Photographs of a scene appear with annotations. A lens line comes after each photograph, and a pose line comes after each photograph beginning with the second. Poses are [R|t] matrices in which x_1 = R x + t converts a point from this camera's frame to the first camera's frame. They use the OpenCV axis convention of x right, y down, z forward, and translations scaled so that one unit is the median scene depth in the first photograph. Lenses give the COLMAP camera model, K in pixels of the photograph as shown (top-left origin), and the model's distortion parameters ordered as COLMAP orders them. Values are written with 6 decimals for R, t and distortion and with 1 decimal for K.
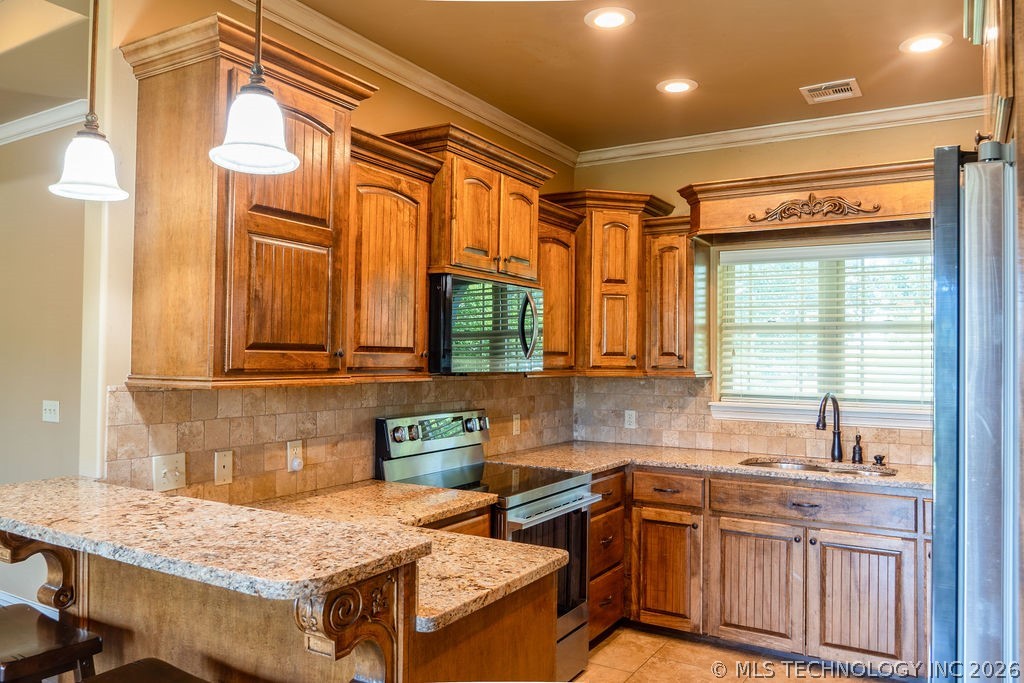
lens RADIAL K [[761.8, 0, 506.2], [0, 761.8, 338.7], [0, 0, 1]] dist [-0.014243, -0.004709]
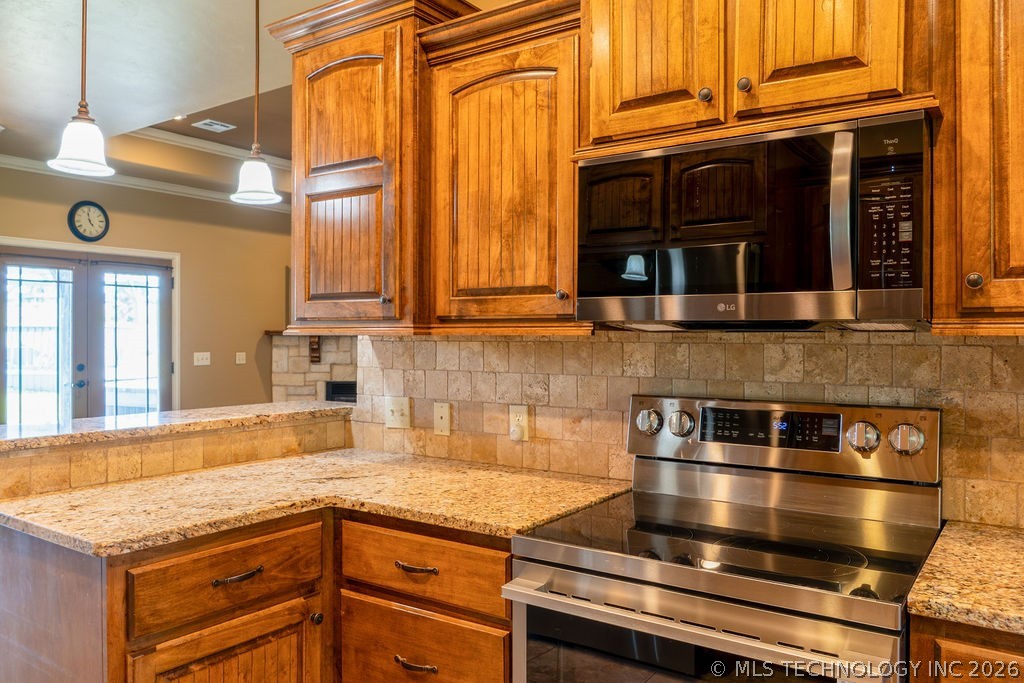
lens RADIAL K [[761.8, 0, 506.2], [0, 761.8, 338.7], [0, 0, 1]] dist [-0.014243, -0.004709]
pose [[-0.073322, -0.008049, -0.997276, 0.446473], [0.021900, 0.999713, -0.009679, 0.051868], [0.997068, -0.022550, -0.073125, 0.810960]]
